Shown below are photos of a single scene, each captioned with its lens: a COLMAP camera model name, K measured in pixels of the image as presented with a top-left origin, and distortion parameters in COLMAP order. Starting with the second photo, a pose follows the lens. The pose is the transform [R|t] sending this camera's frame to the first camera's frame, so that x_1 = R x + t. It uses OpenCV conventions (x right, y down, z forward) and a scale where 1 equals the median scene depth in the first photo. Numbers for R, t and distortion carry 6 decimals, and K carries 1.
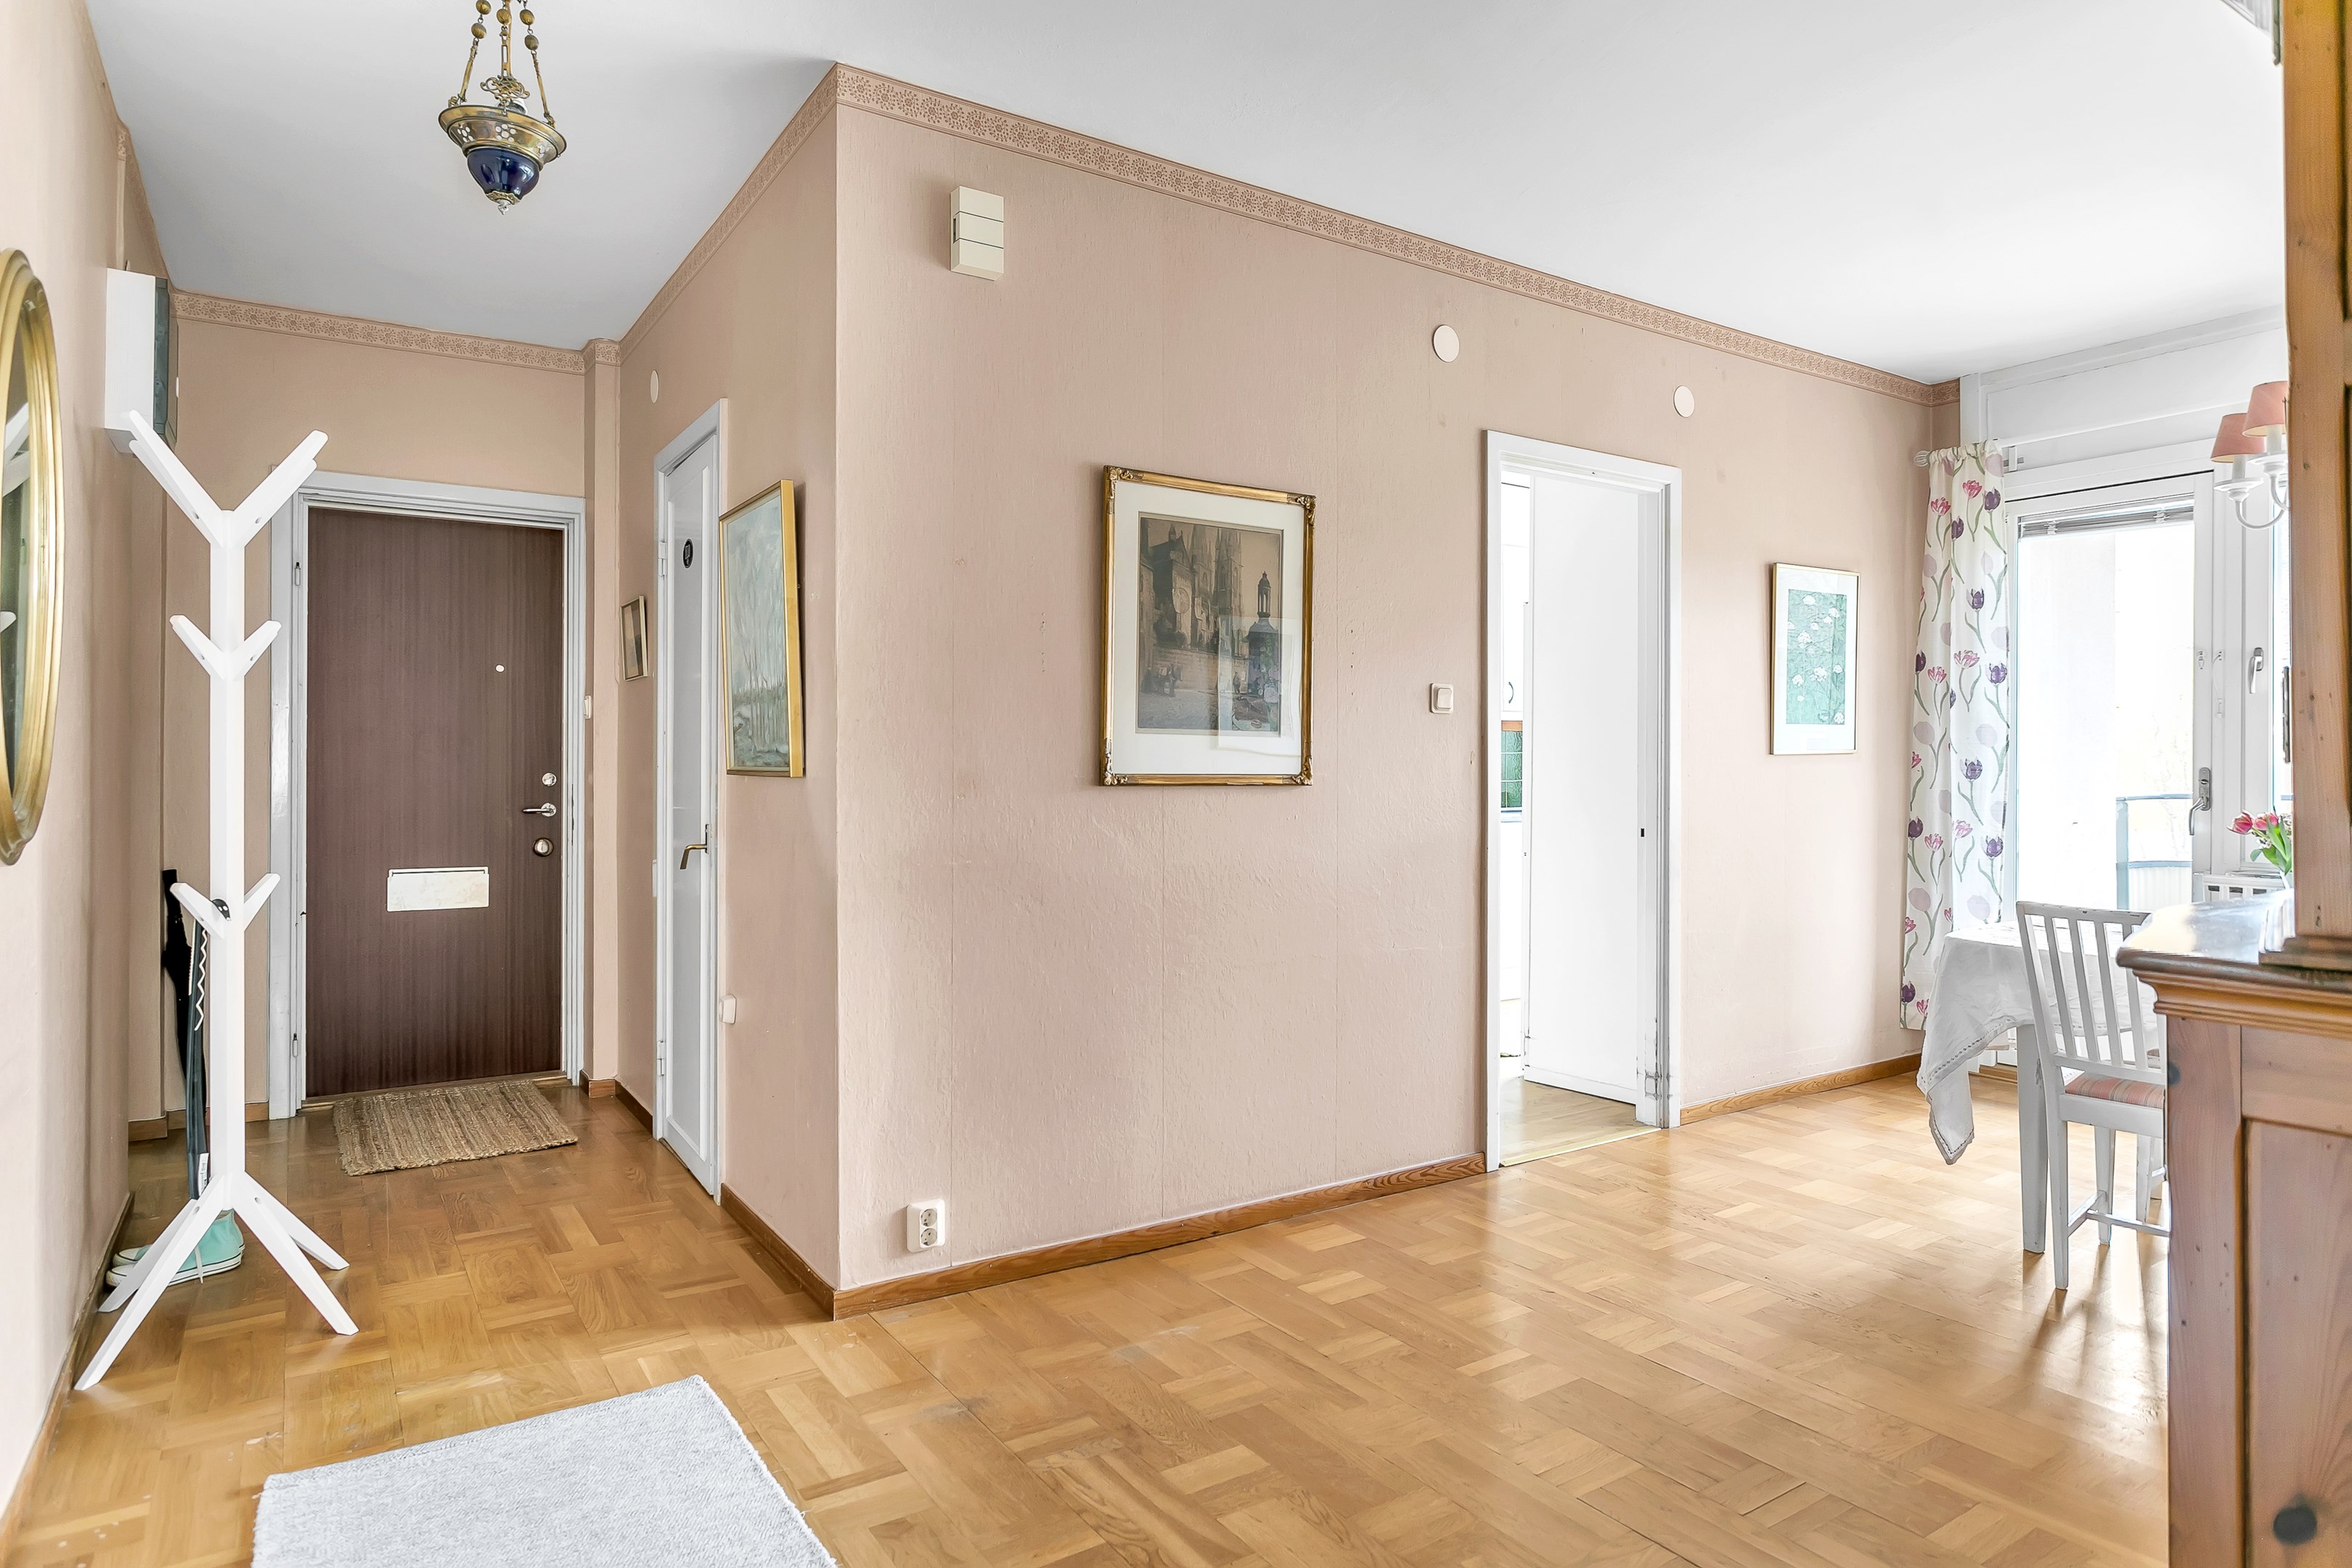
lens RADIAL K [[1354.0, 0, 1175.9], [0, 1354.0, 759.7], [0, 0, 1]] dist [-0.010499, 0.000691]
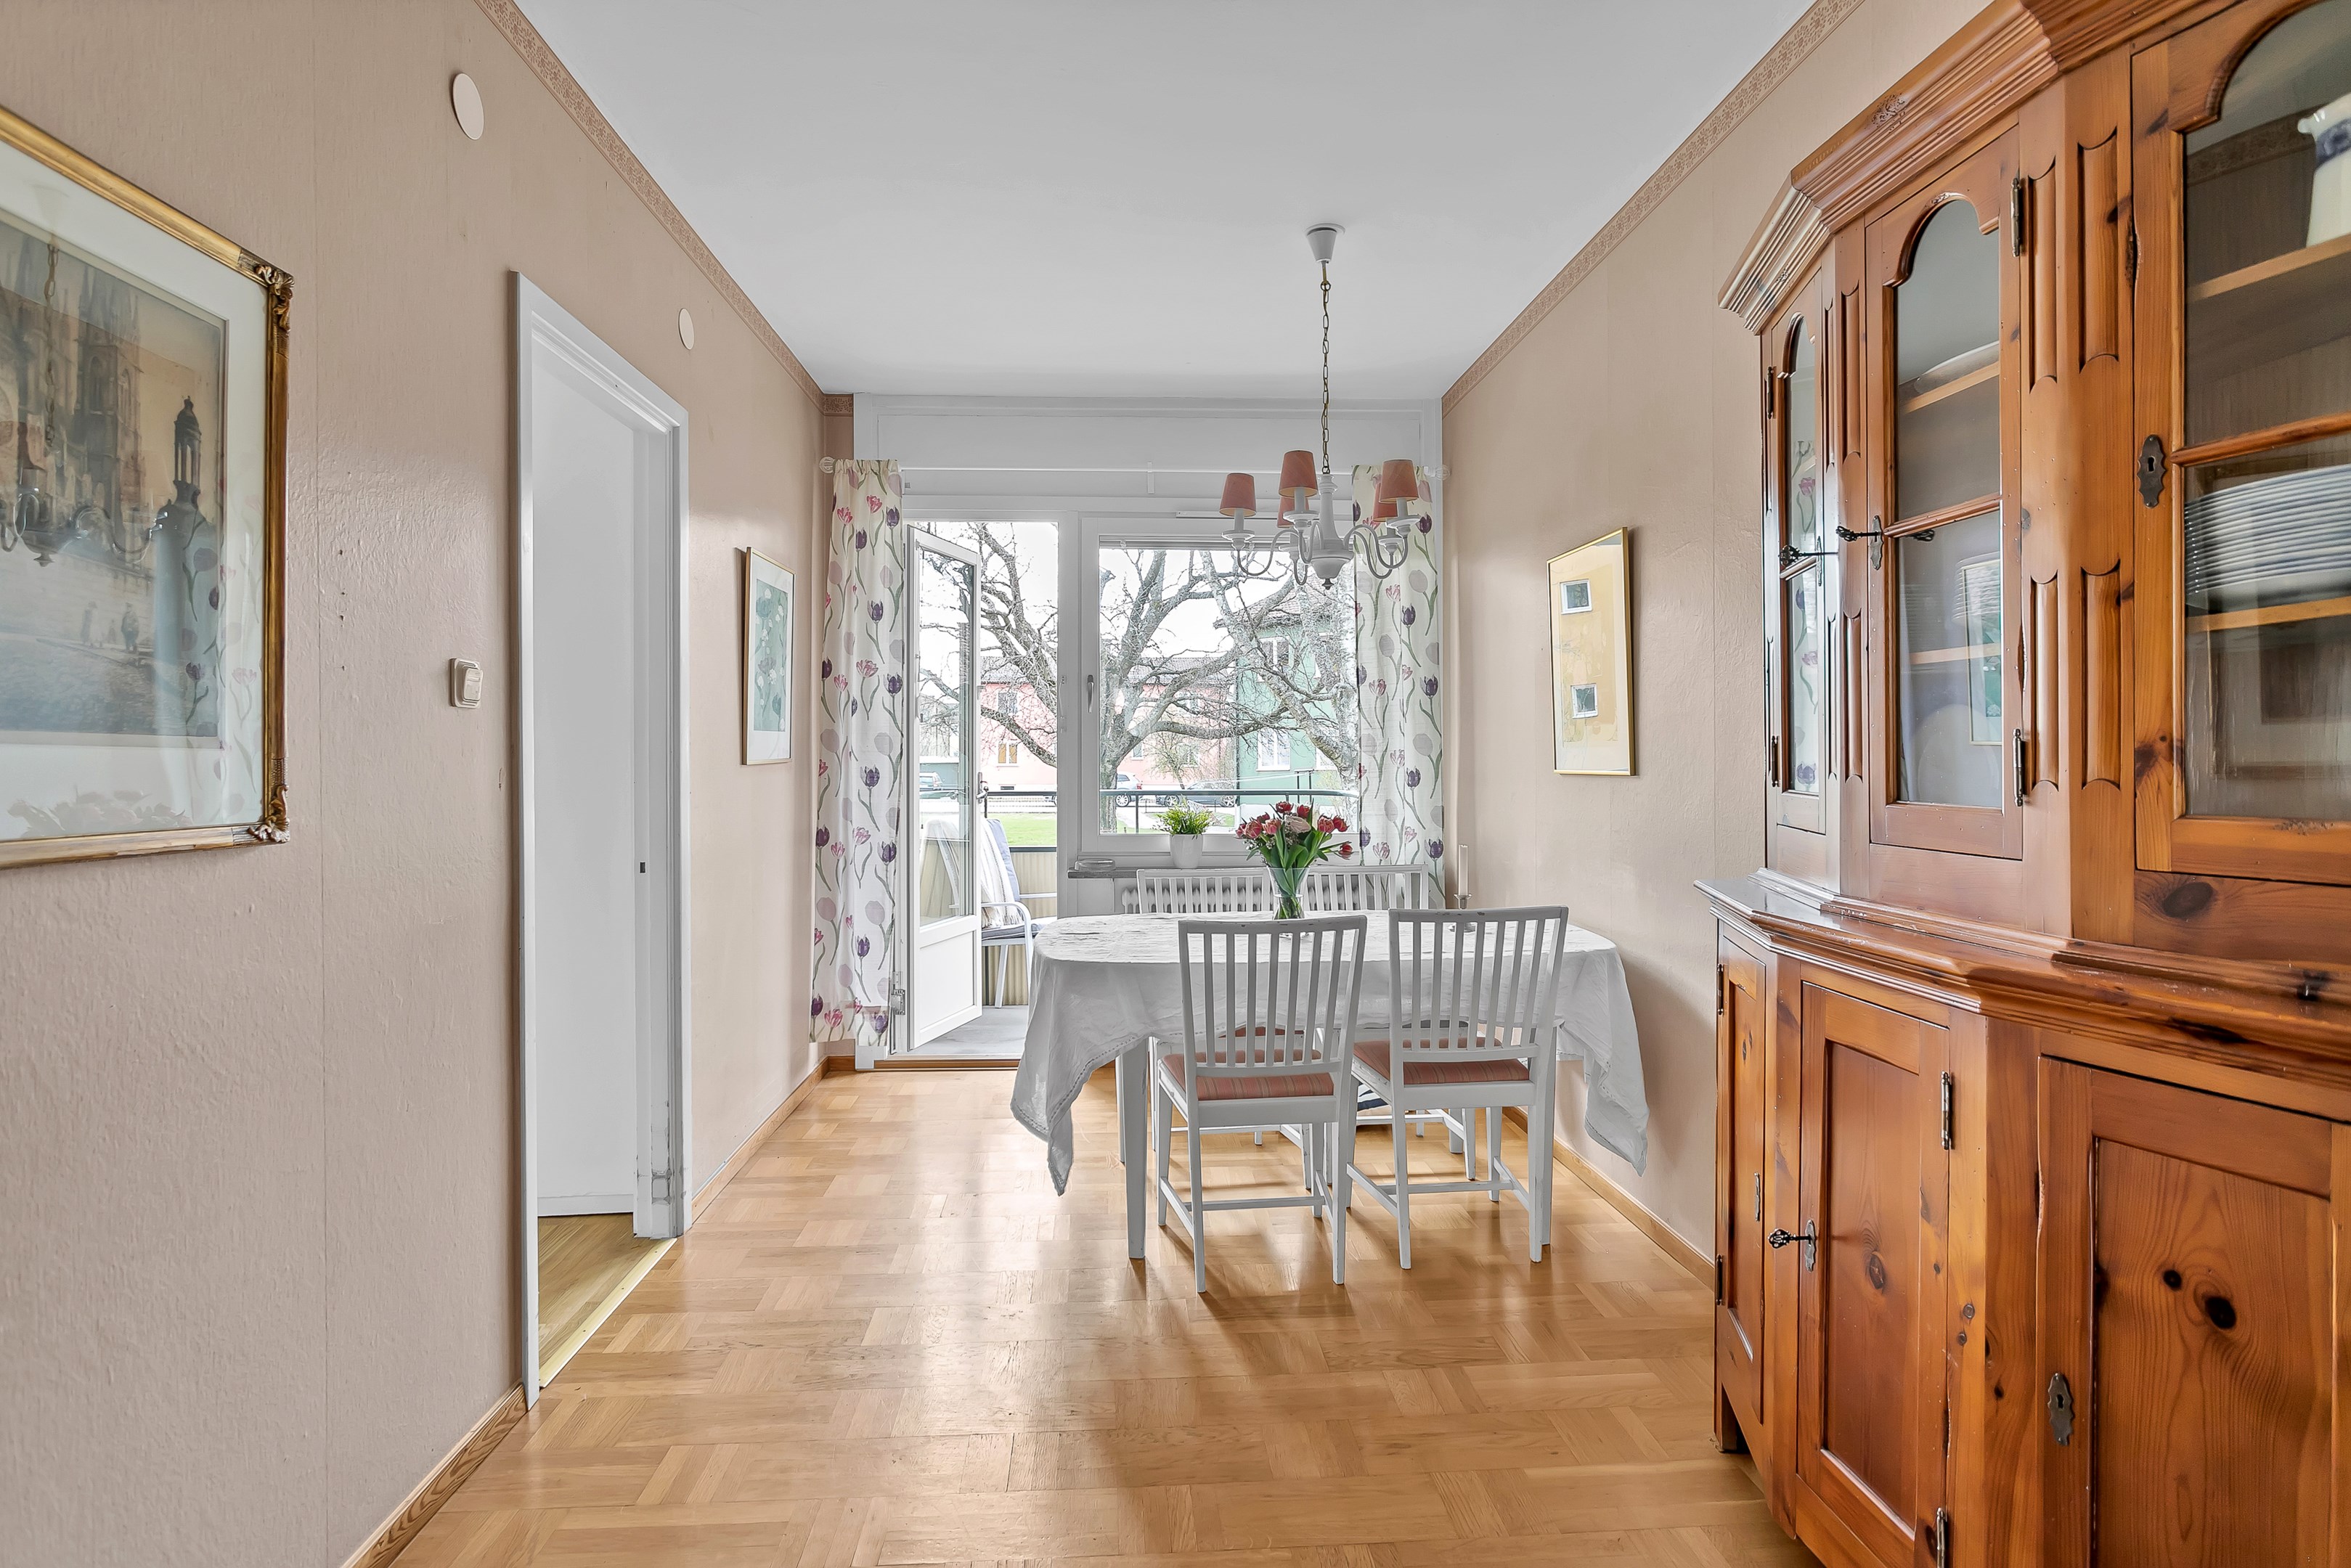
lens RADIAL K [[1195.6, 0, 1160.9], [0, 1195.6, 771.8], [0, 0, 1]] dist [-0.015864, 0.007614]
pose [[0.492868, -0.012393, 0.870016, -0.105653], [-0.001757, 0.999882, 0.015238, -0.012338], [-0.870102, -0.009039, 0.492788, 0.408974]]
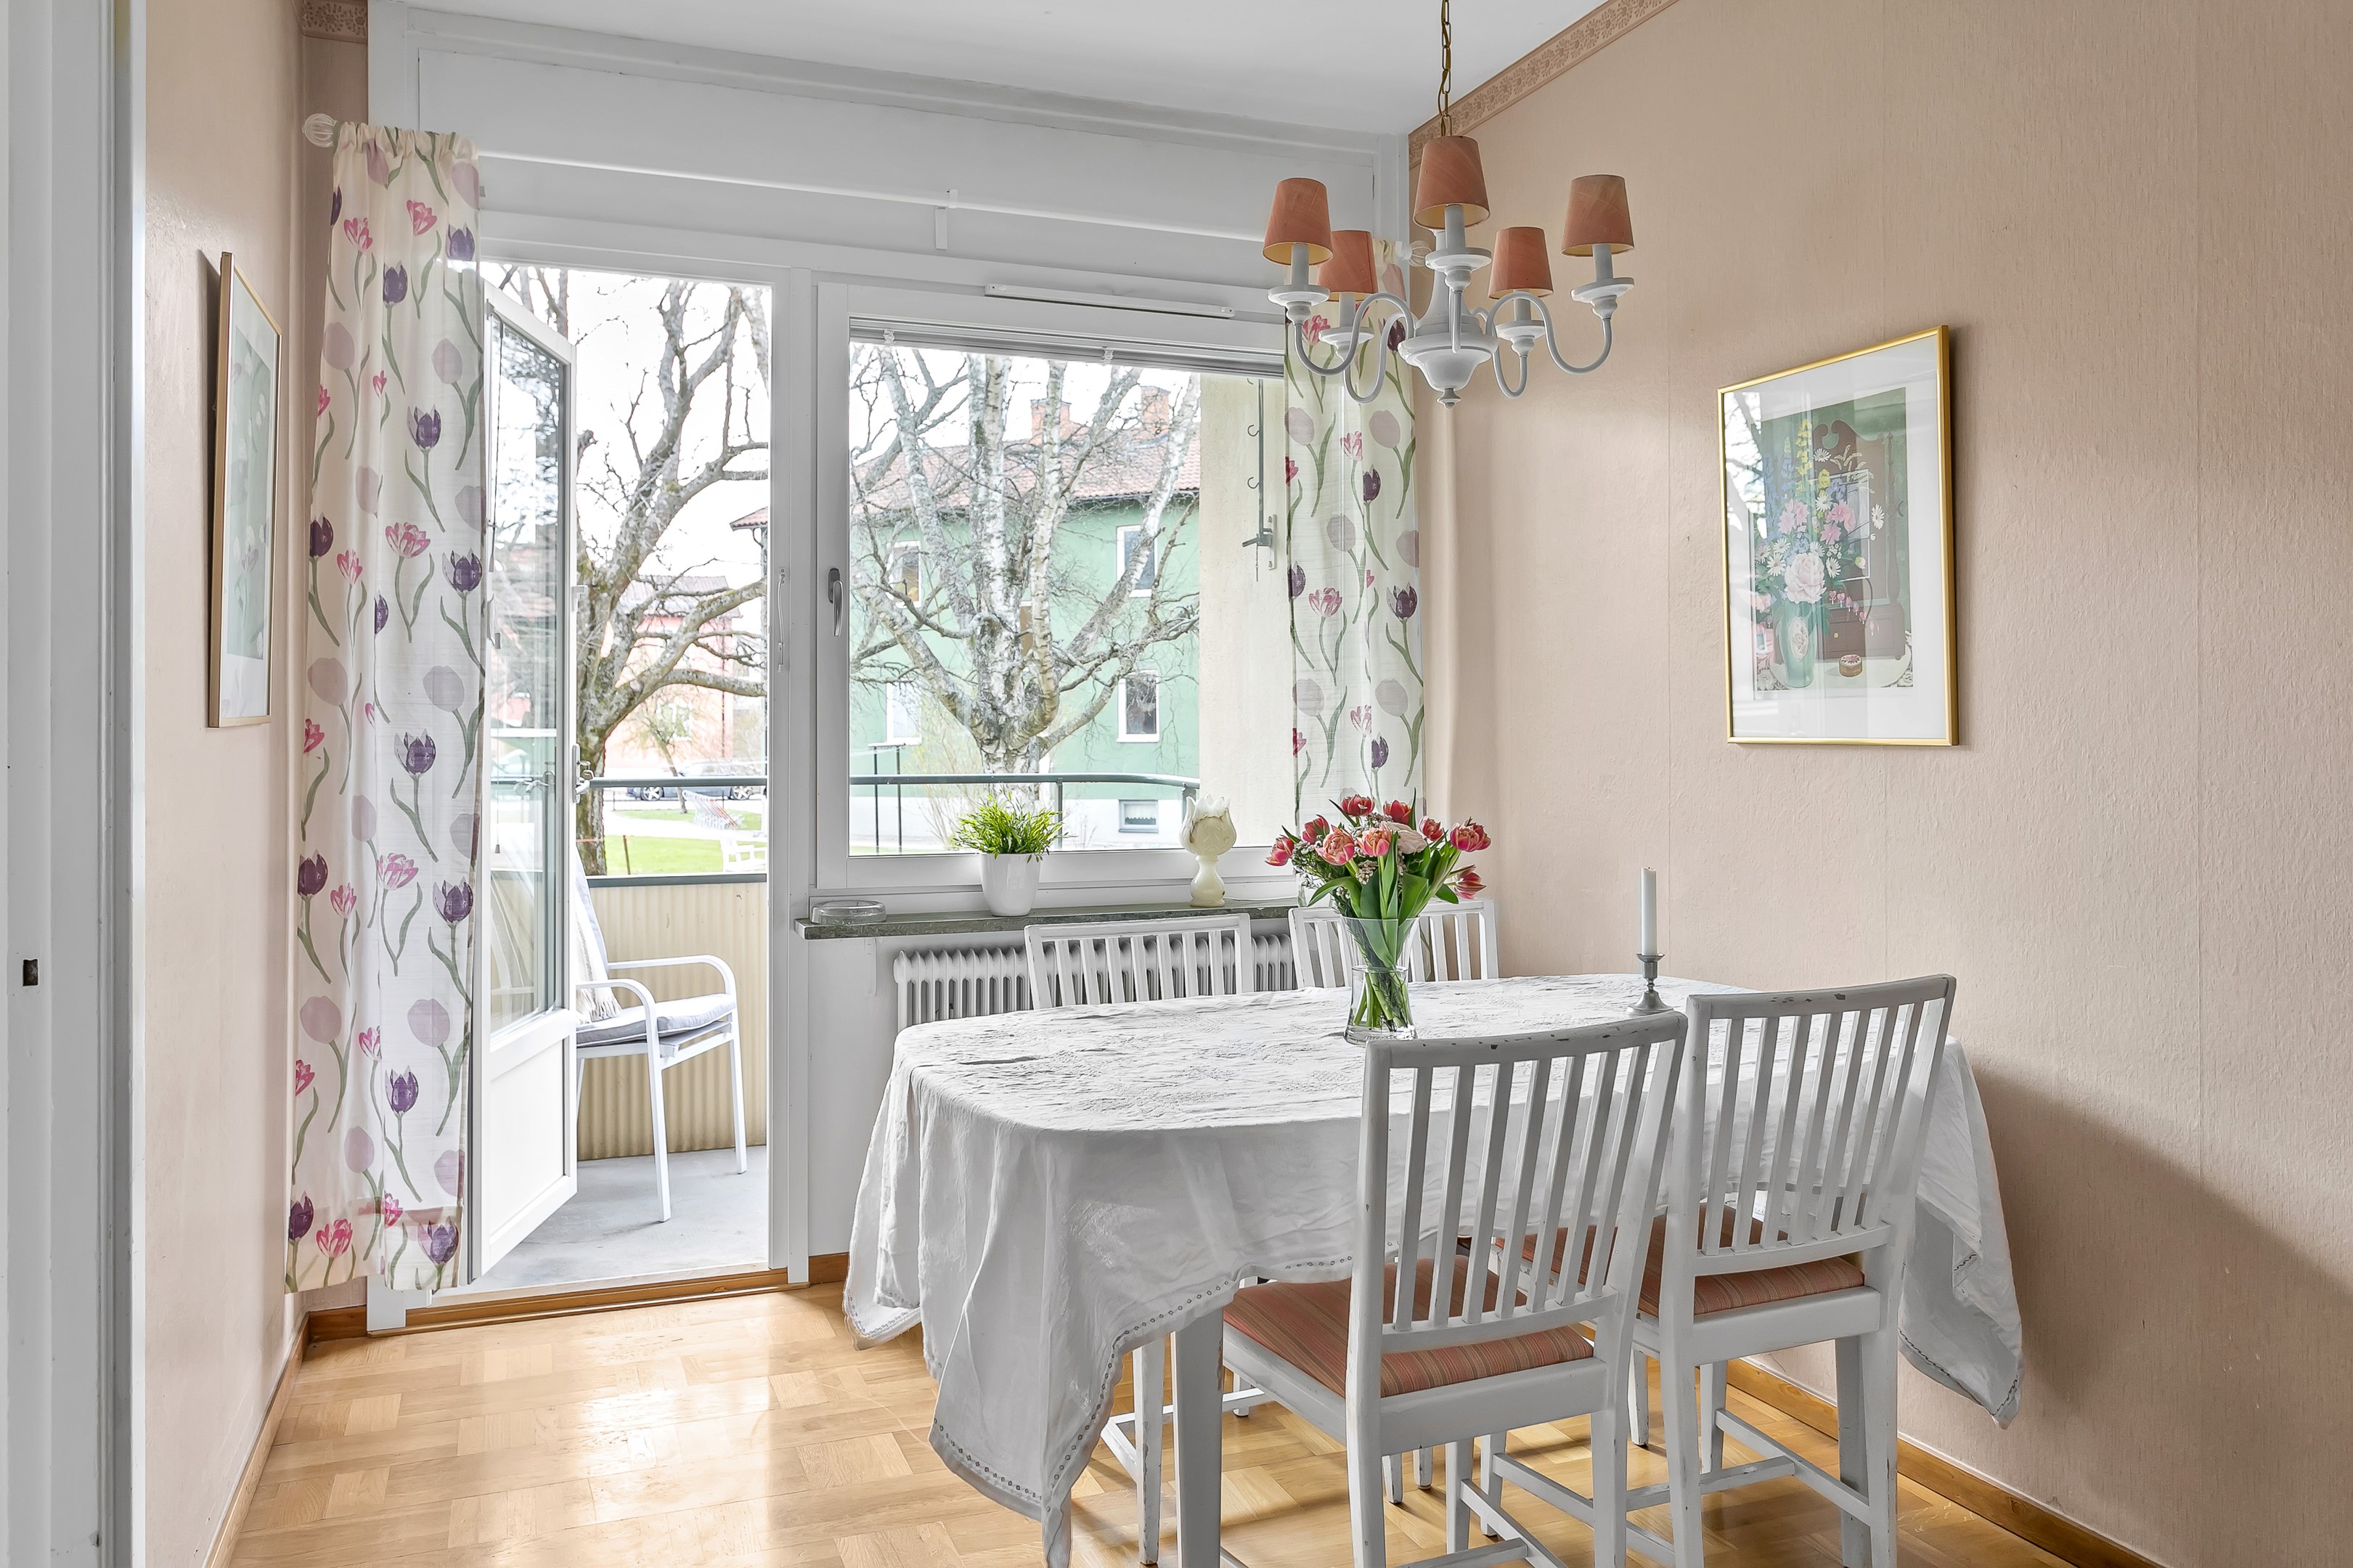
lens RADIAL K [[1711.4, 0, 1160.3], [0, 1711.4, 732.8], [0, 0, 1]] dist [0.002275, -0.005754]
pose [[0.203120, -0.004580, 0.979143, 0.000340], [-0.004015, 0.999977, 0.005511, -0.006484], [-0.979146, -0.005050, 0.203097, 0.661925]]
